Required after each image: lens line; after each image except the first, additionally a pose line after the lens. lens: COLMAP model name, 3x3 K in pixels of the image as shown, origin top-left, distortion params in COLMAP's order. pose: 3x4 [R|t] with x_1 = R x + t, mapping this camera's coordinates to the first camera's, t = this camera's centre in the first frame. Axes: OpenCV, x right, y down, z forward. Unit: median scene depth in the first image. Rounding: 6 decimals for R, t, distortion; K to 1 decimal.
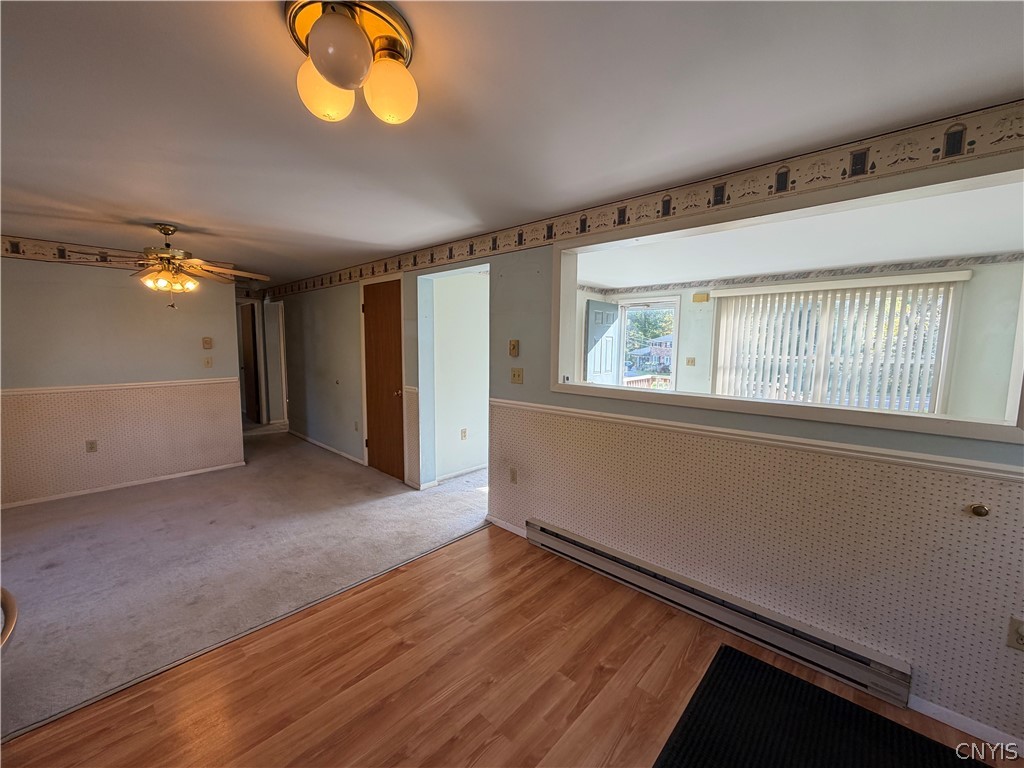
lens RADIAL K [[409.9, 0, 512.0], [0, 409.9, 385.8], [0, 0, 1]] dist [-0.000034, -0.000004]
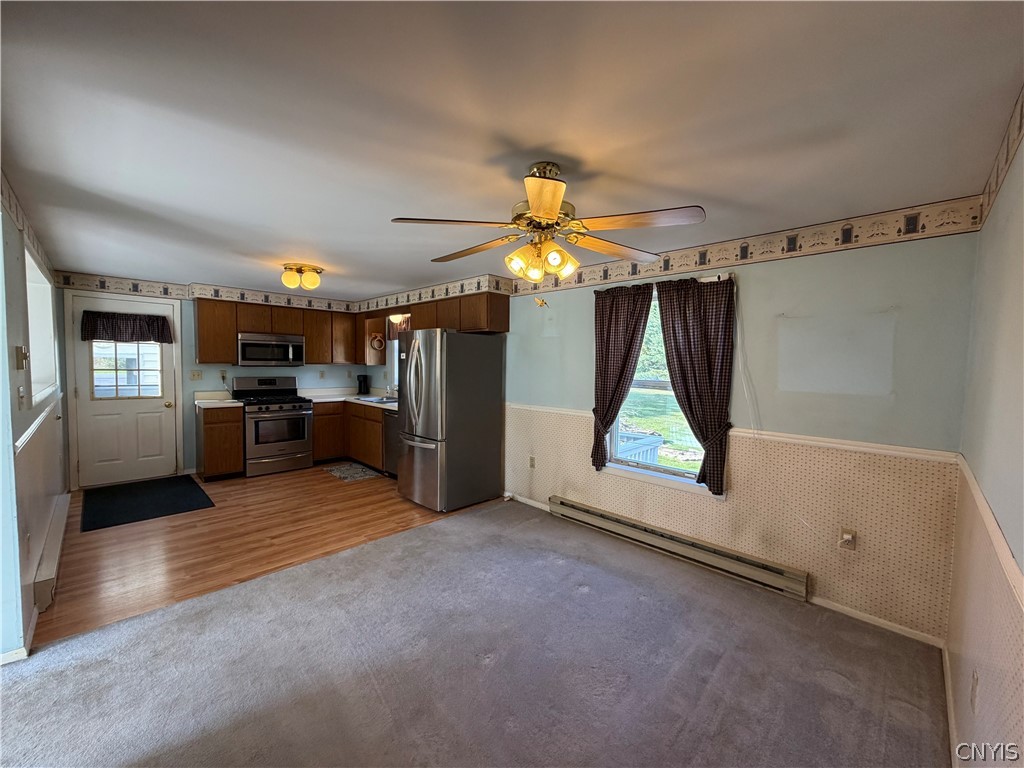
lens RADIAL K [[409.9, 0, 511.1], [0, 409.9, 382.8], [0, 0, 1]] dist [-0.000034, -0.000004]
pose [[-0.999147, -0.025196, 0.032725, -1.292838], [-0.019625, 0.986823, 0.160607, -0.274577], [-0.036340, 0.159827, -0.986476, 2.549784]]
